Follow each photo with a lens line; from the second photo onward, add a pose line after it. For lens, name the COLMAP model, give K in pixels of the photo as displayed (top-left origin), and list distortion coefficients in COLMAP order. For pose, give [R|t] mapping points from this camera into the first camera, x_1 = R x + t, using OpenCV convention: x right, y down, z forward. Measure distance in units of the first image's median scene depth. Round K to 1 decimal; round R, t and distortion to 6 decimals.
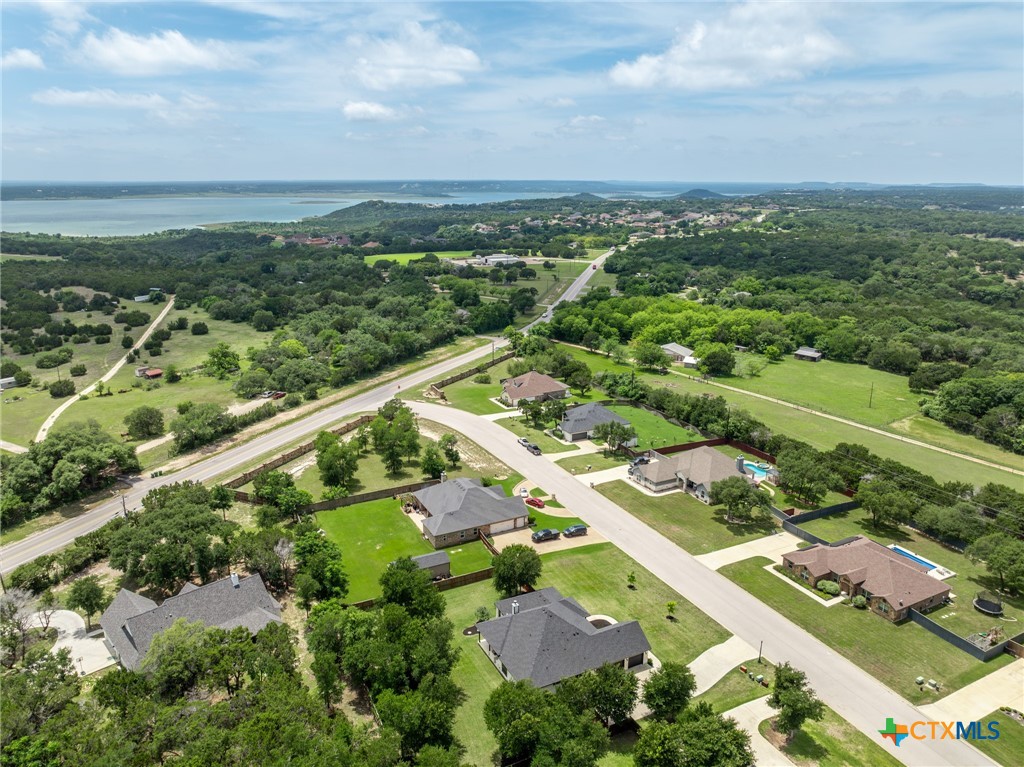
lens RADIAL K [[723.6, 0, 515.5], [0, 723.6, 396.9], [0, 0, 1]] dist [-0.033533, 0.021568]
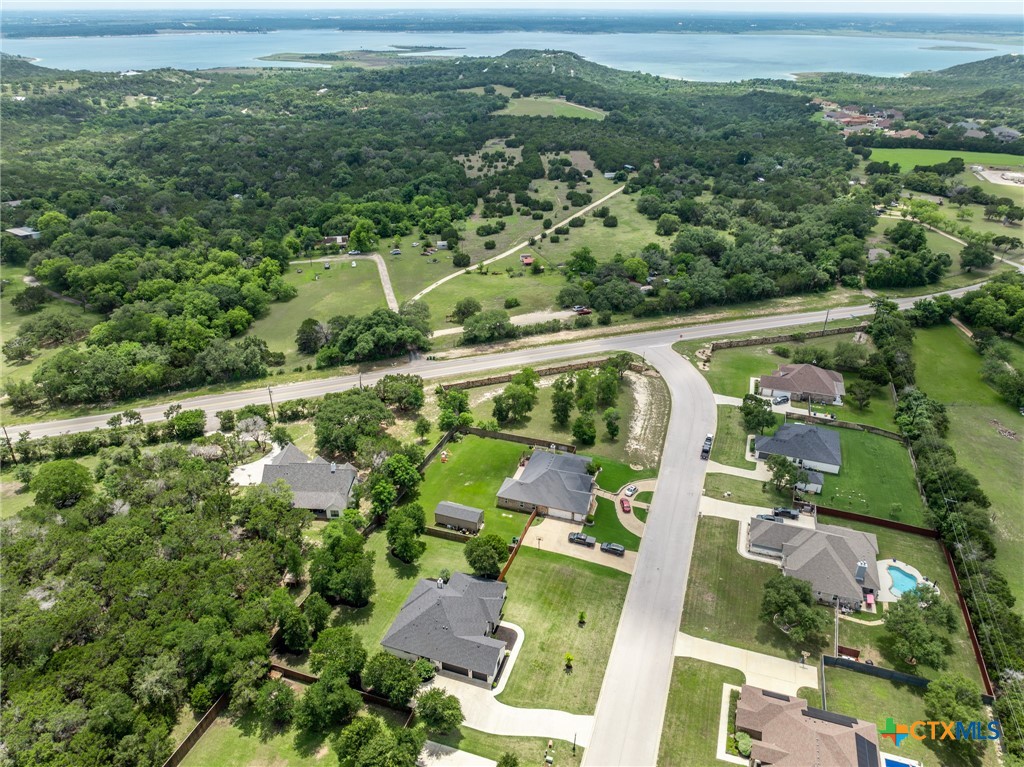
lens RADIAL K [[723.6, 0, 515.5], [0, 723.6, 396.9], [0, 0, 1]] dist [-0.033533, 0.021568]
pose [[0.695806, 0.347878, -0.628359, 0.339067], [-0.210140, 0.935192, 0.285055, -0.171685], [0.686801, -0.066300, 0.723816, 0.102453]]
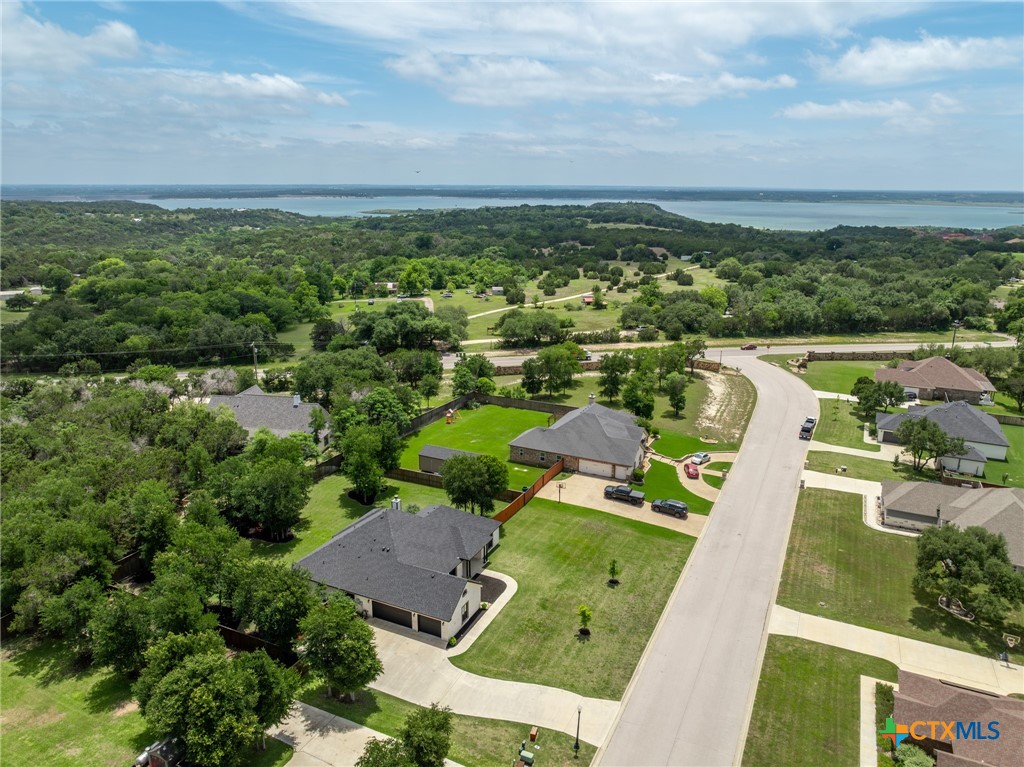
lens RADIAL K [[723.6, 0, 515.5], [0, 723.6, 396.9], [0, 0, 1]] dist [-0.033533, 0.021568]
pose [[0.606055, 0.224597, -0.763055, 0.300509], [-0.237782, 0.966597, 0.095650, 0.031781], [0.759050, 0.123472, 0.639216, 0.261999]]
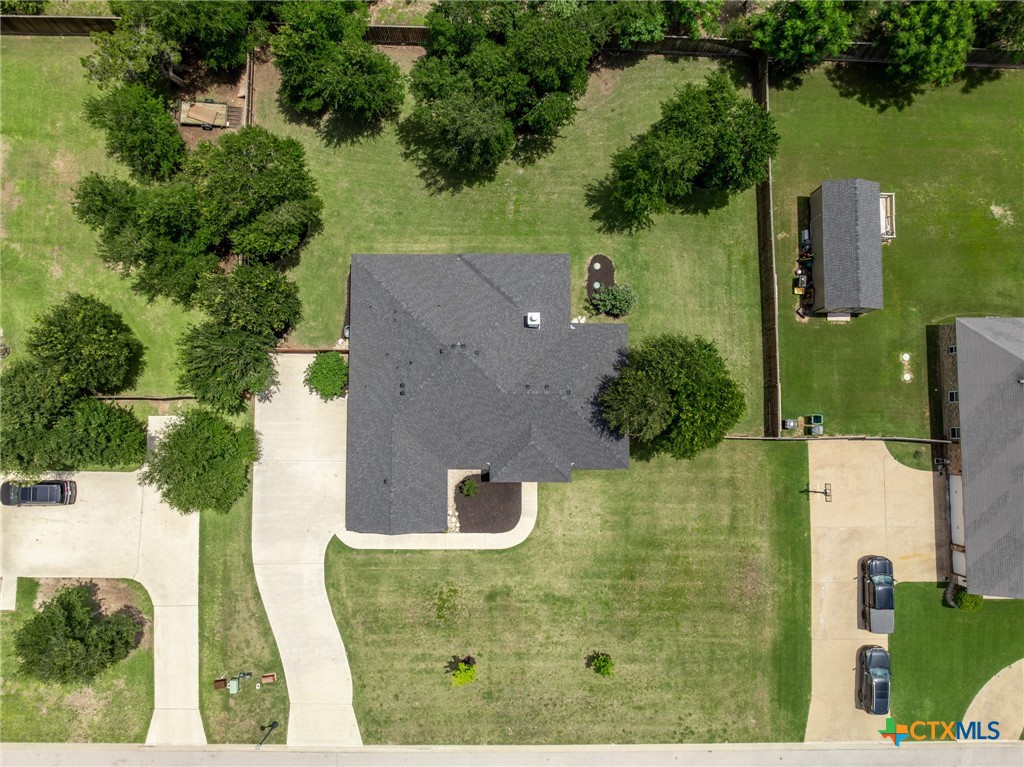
lens RADIAL K [[723.6, 0, 515.5], [0, 723.6, 396.9], [0, 0, 1]] dist [-0.033533, 0.021568]
pose [[-0.465337, 0.882255, -0.071324, 0.038808], [-0.276015, -0.068074, 0.958740, -0.071463], [0.840998, 0.465823, 0.275193, 0.401777]]
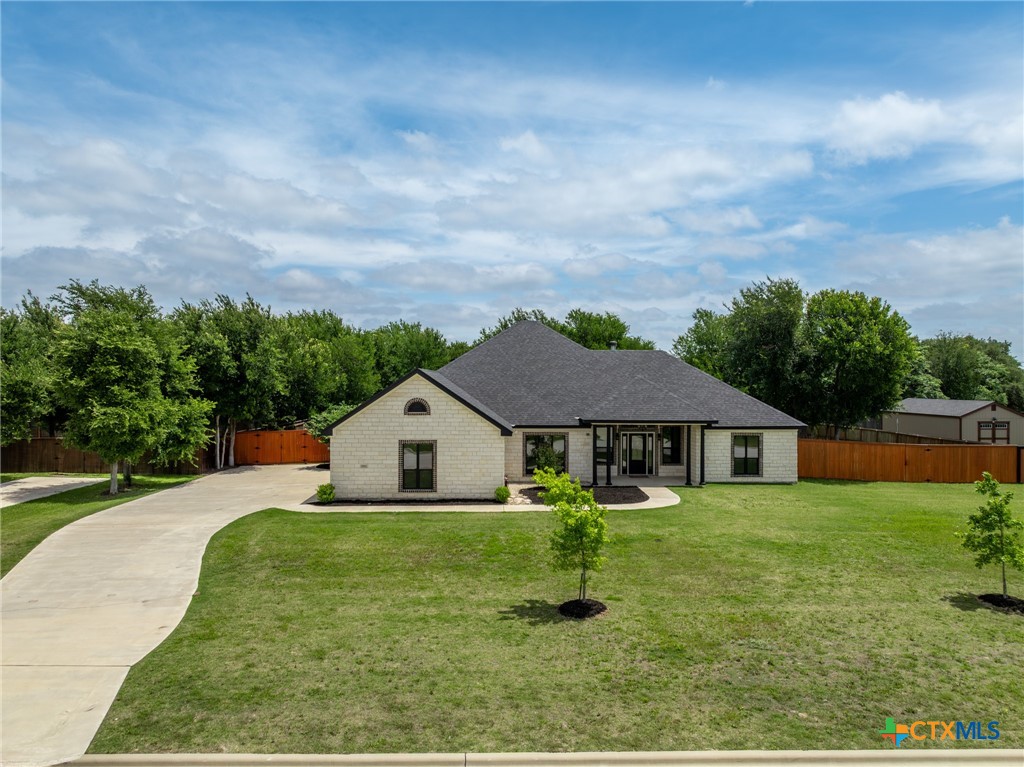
lens RADIAL K [[723.6, 0, 515.5], [0, 723.6, 396.9], [0, 0, 1]] dist [-0.033533, 0.021568]
pose [[-0.442479, 0.003846, -0.896770, 0.172992], [-0.275489, 0.951054, 0.140009, 0.123018], [0.853415, 0.309001, -0.419762, 0.511807]]
